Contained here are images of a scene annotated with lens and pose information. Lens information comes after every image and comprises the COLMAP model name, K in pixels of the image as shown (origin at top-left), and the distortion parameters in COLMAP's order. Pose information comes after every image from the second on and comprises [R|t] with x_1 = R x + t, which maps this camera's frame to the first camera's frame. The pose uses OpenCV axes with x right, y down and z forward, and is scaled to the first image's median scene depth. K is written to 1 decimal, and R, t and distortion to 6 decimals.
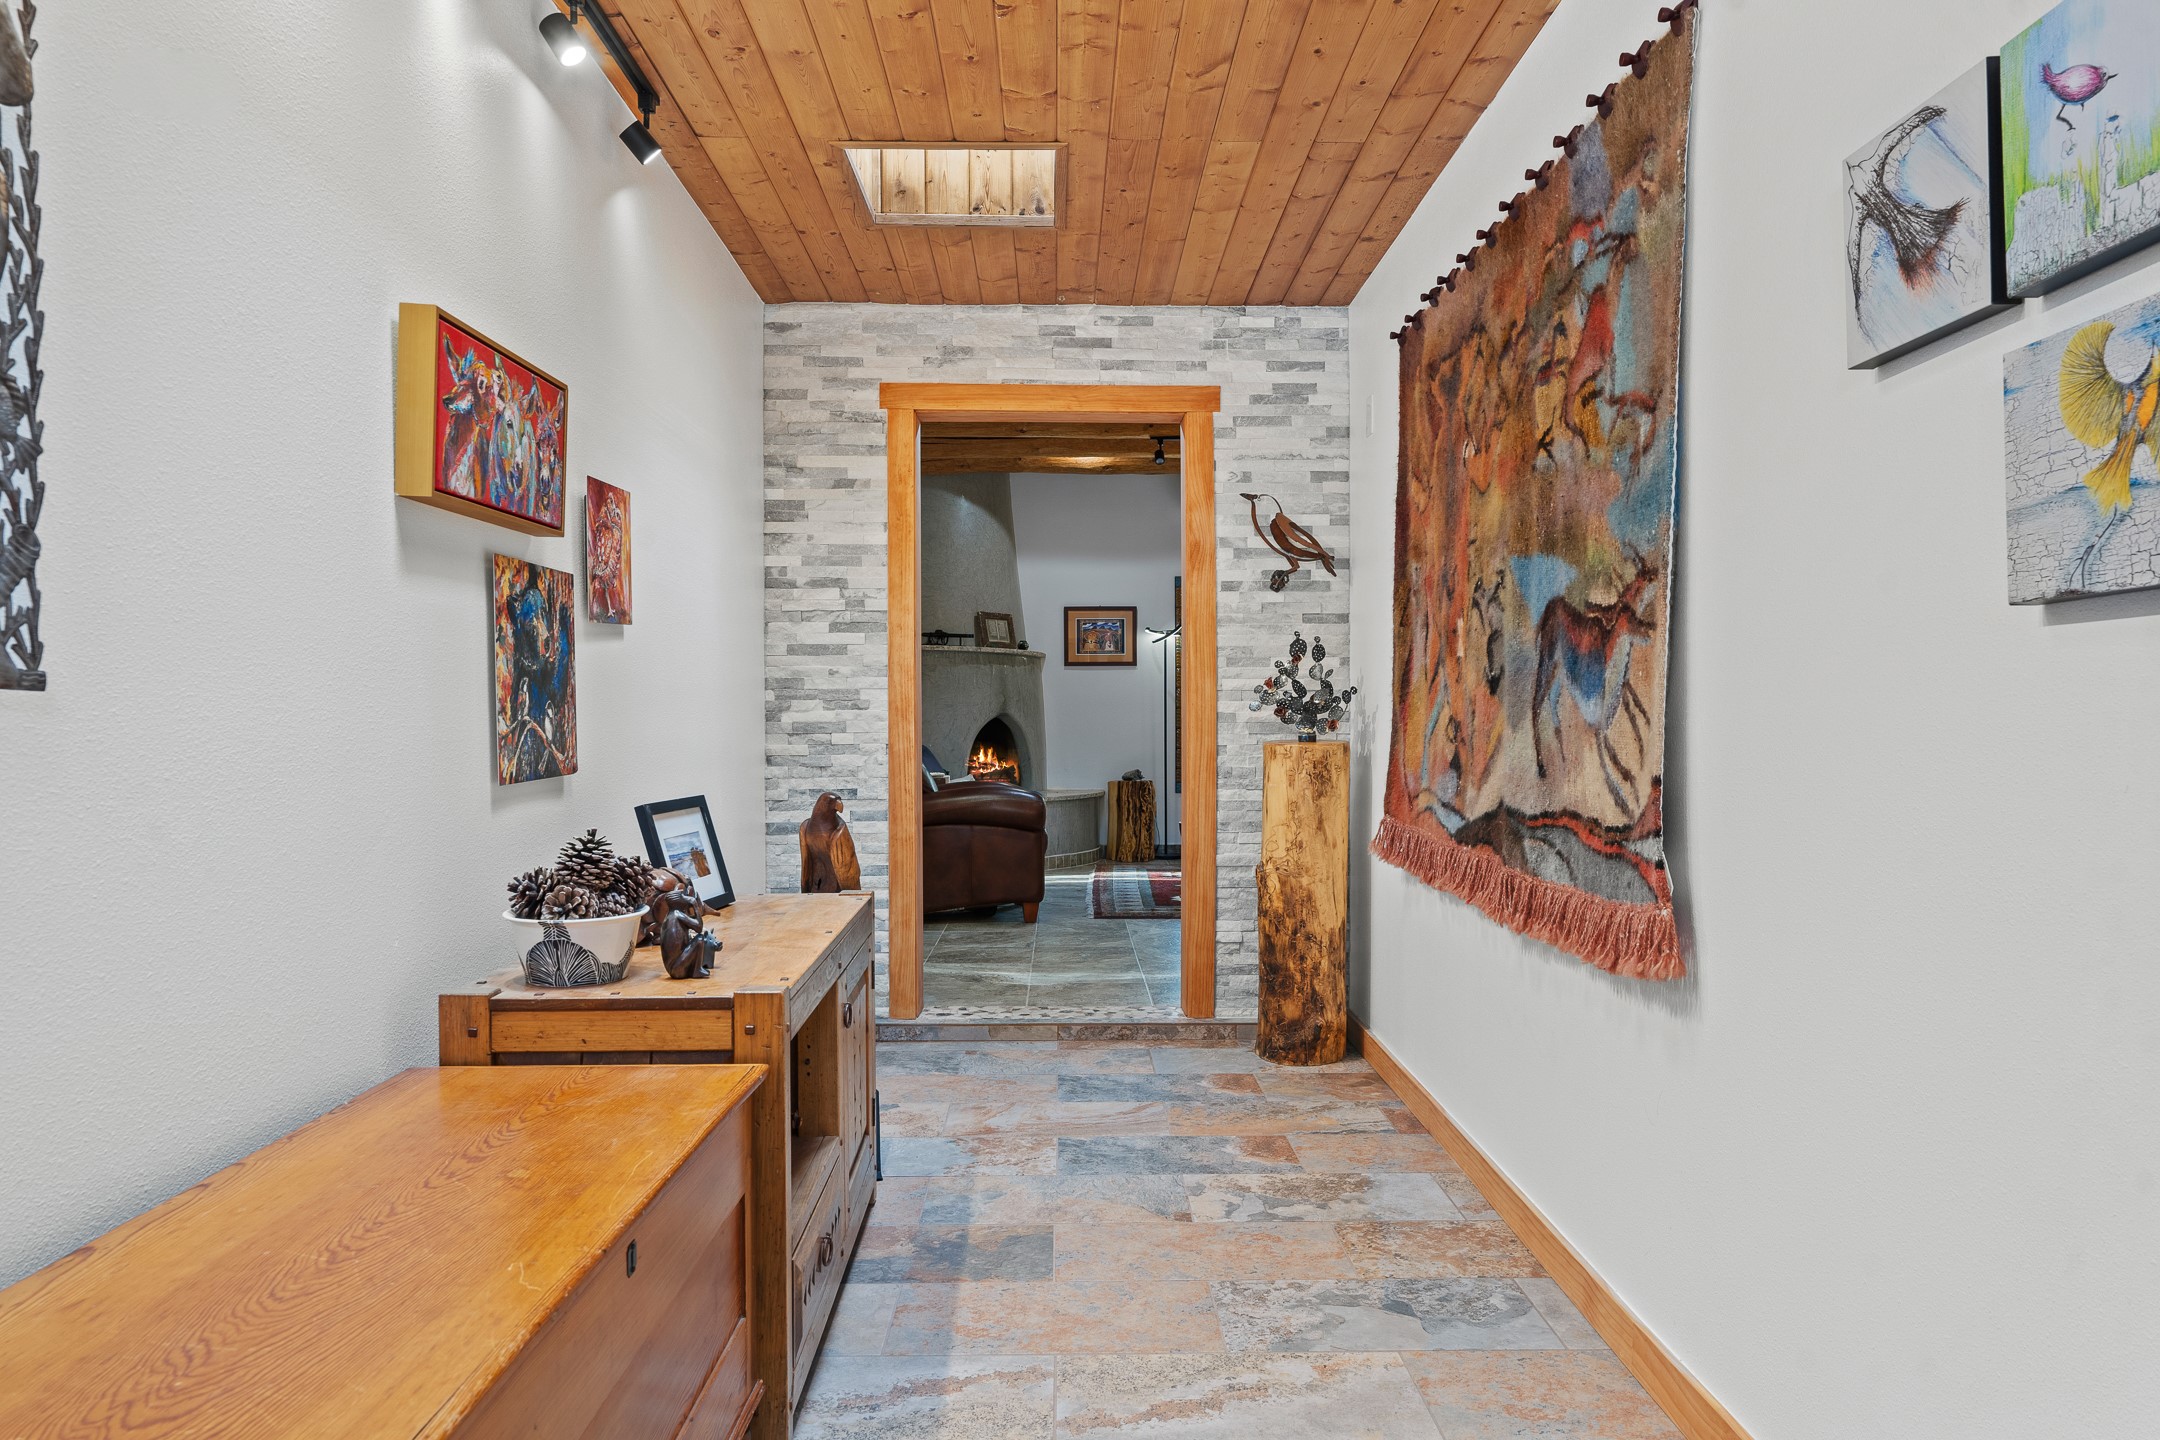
lens RADIAL K [[1361.3, 0, 1080.0], [0, 1361.3, 720.0], [0, 0, 1]] dist [-0.000067, -0.000014]
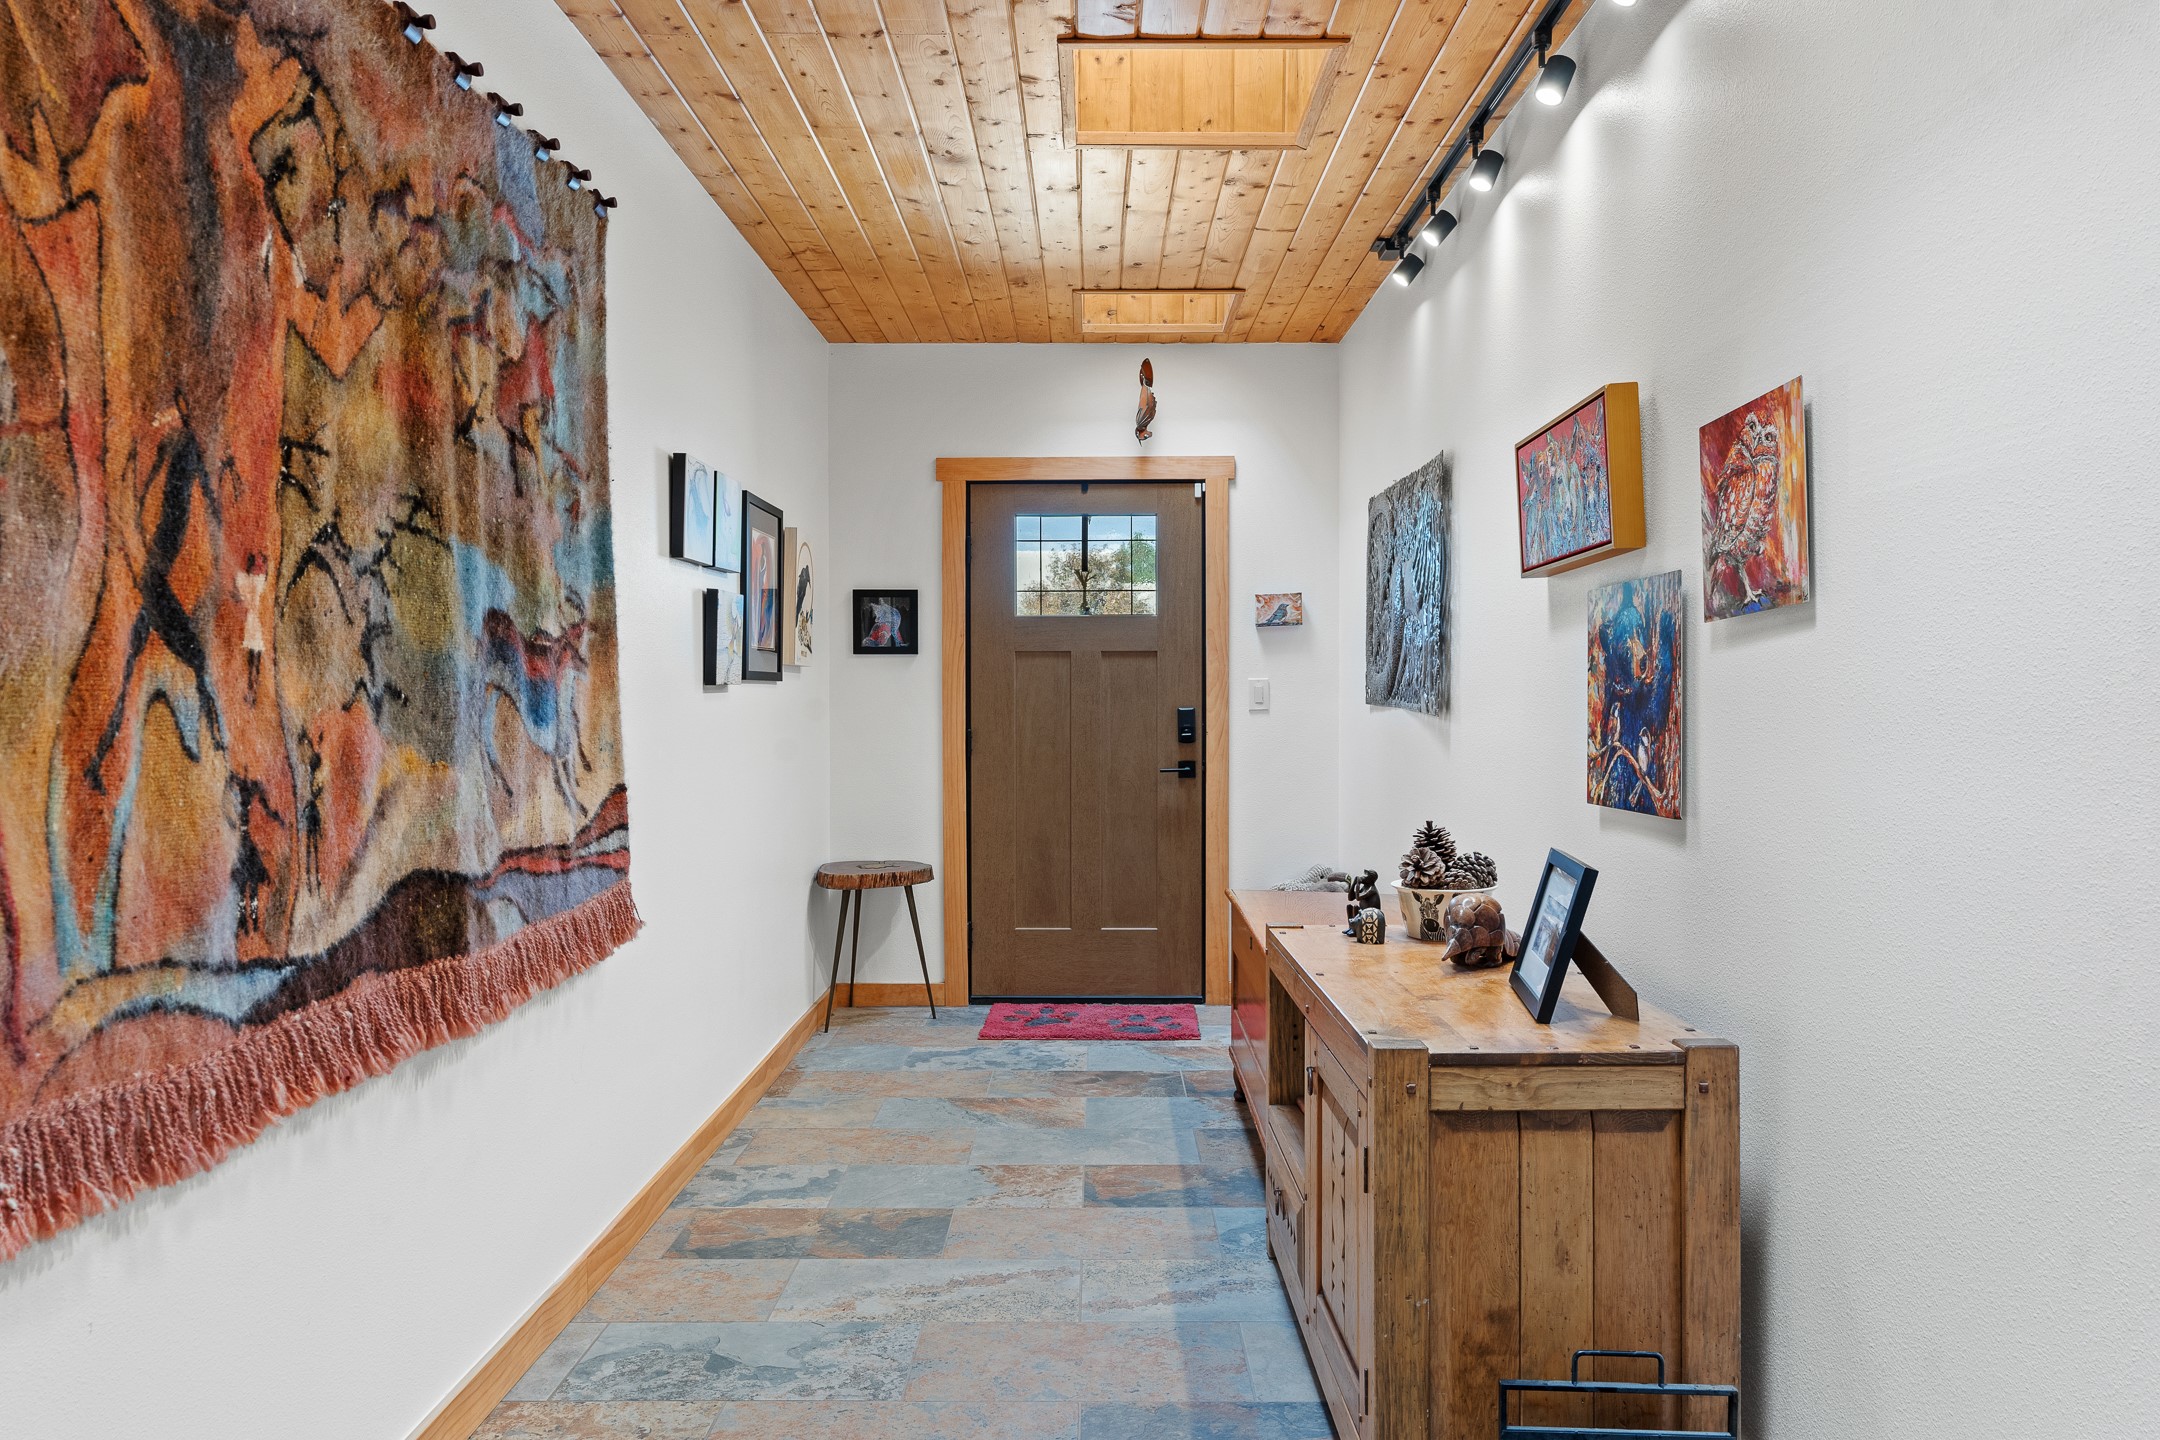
lens RADIAL K [[1424.6, 0, 1080.0], [0, 1424.6, 720.0], [0, 0, 1]] dist [-0.000072, -0.000002]
pose [[-0.999670, 0.001895, 0.025636, -0.043727], [0.002486, 0.999732, 0.023026, -0.040908], [-0.025586, 0.023082, -0.999406, 1.928219]]
